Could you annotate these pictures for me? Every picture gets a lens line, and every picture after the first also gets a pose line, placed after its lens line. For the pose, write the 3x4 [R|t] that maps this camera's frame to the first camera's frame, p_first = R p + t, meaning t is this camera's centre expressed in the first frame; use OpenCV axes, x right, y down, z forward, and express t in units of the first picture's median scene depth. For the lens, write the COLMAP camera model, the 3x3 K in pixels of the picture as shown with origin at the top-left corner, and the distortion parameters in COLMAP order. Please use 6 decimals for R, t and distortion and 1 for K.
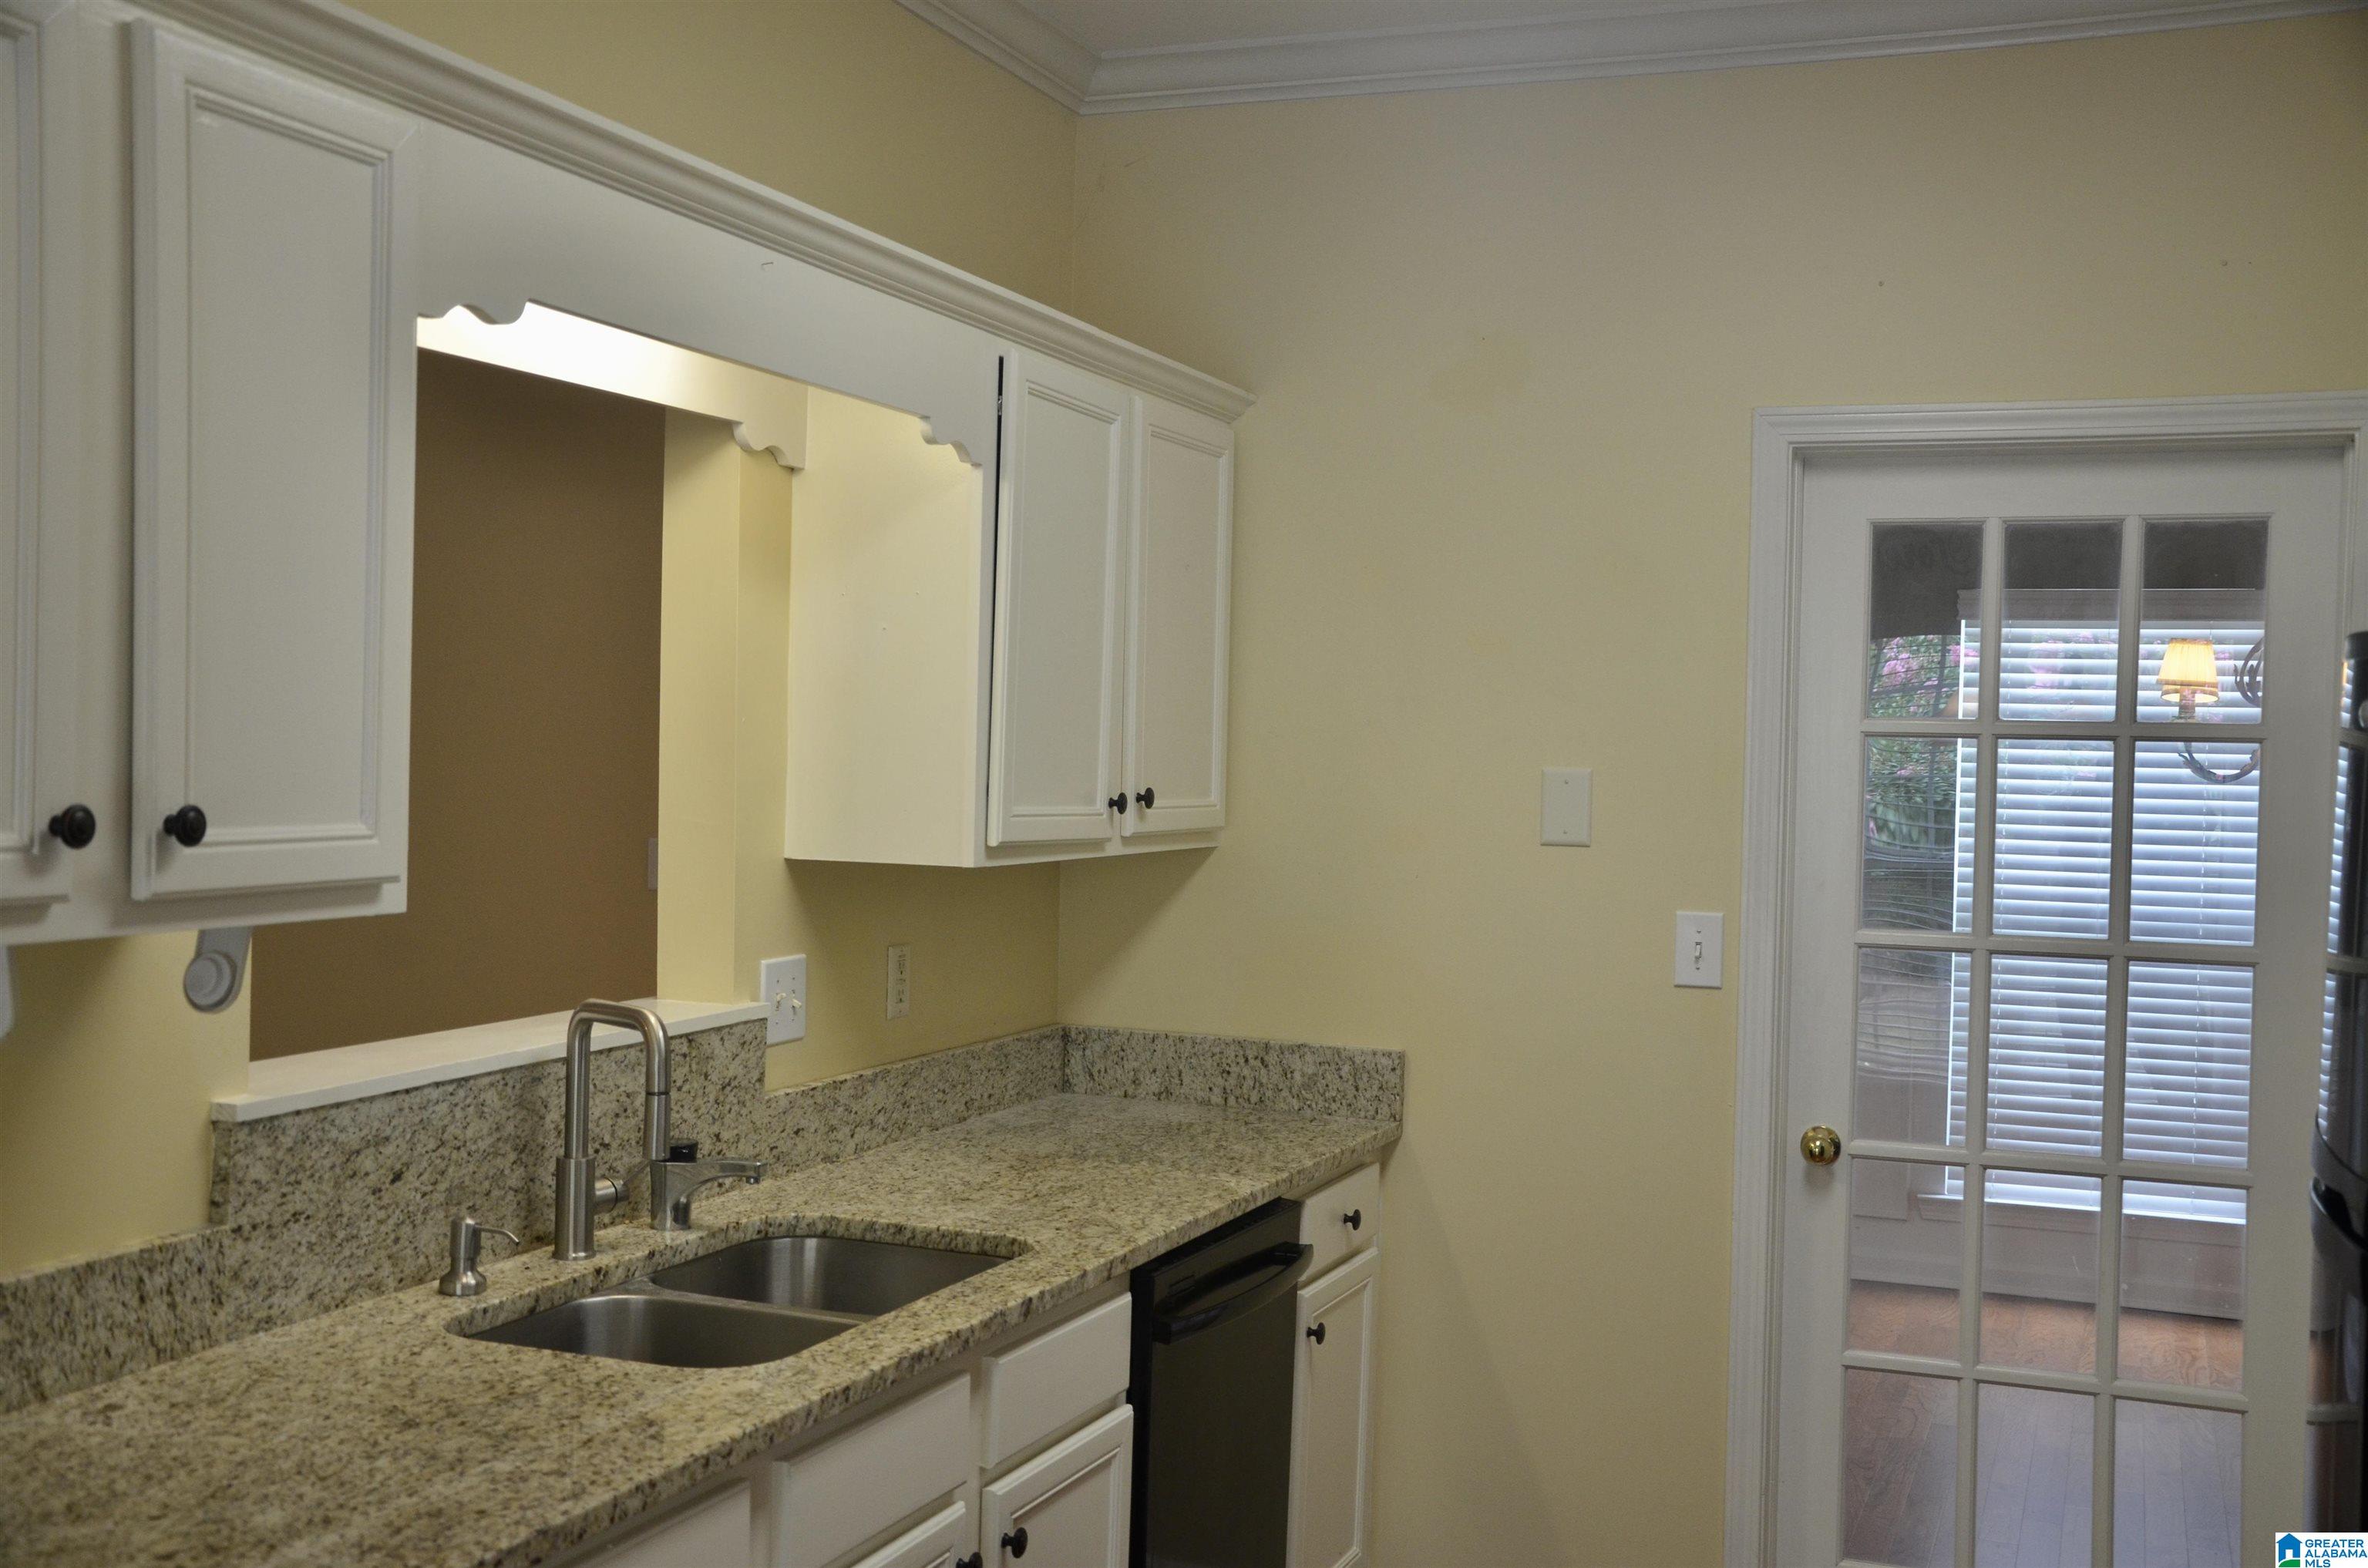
lens RADIAL K [[2449.5, 0, 1184.0], [0, 2449.5, 784.0], [0, 0, 1]] dist [-0.077370, 0.433436]
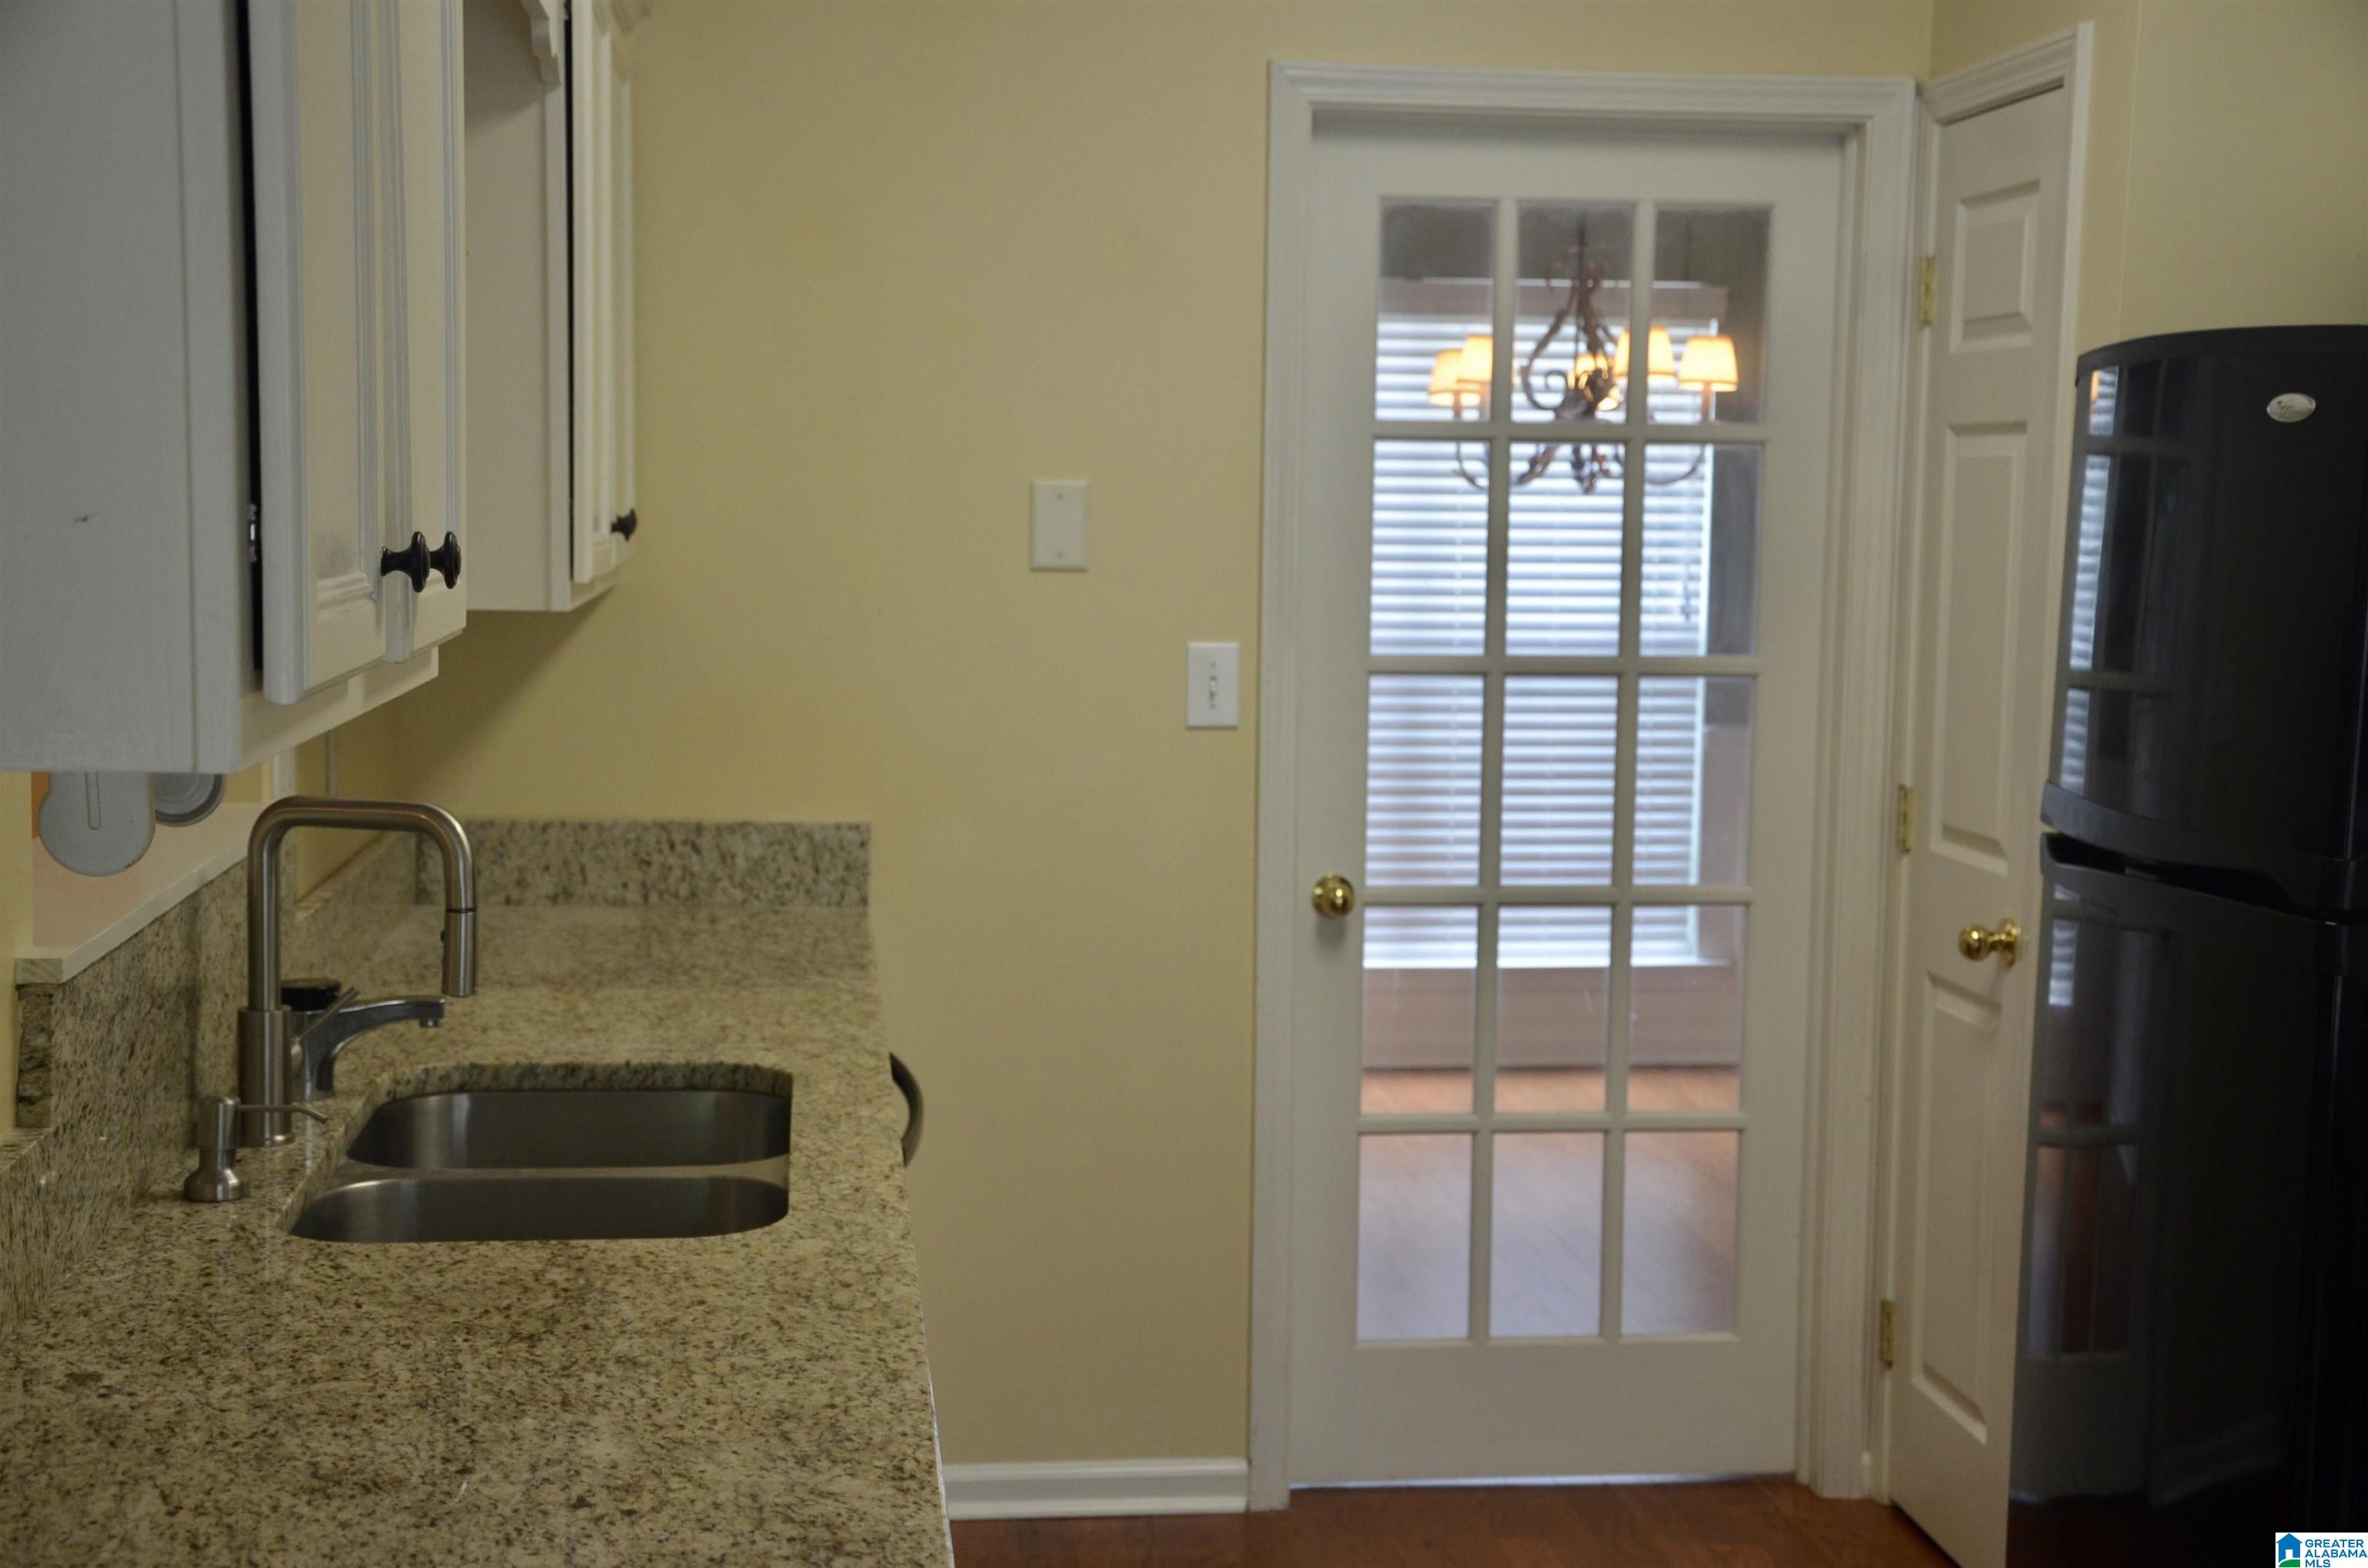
lens RADIAL K [[3039.9, 0, 1184.0], [0, 3039.9, 784.0], [0, 0, 1]] dist [0.171723, 0.033493]
pose [[0.883388, -0.056602, 0.465211, -0.308578], [0.014637, 0.995528, 0.093331, 0.000226], [-0.468413, -0.075639, 0.880266, 0.031466]]
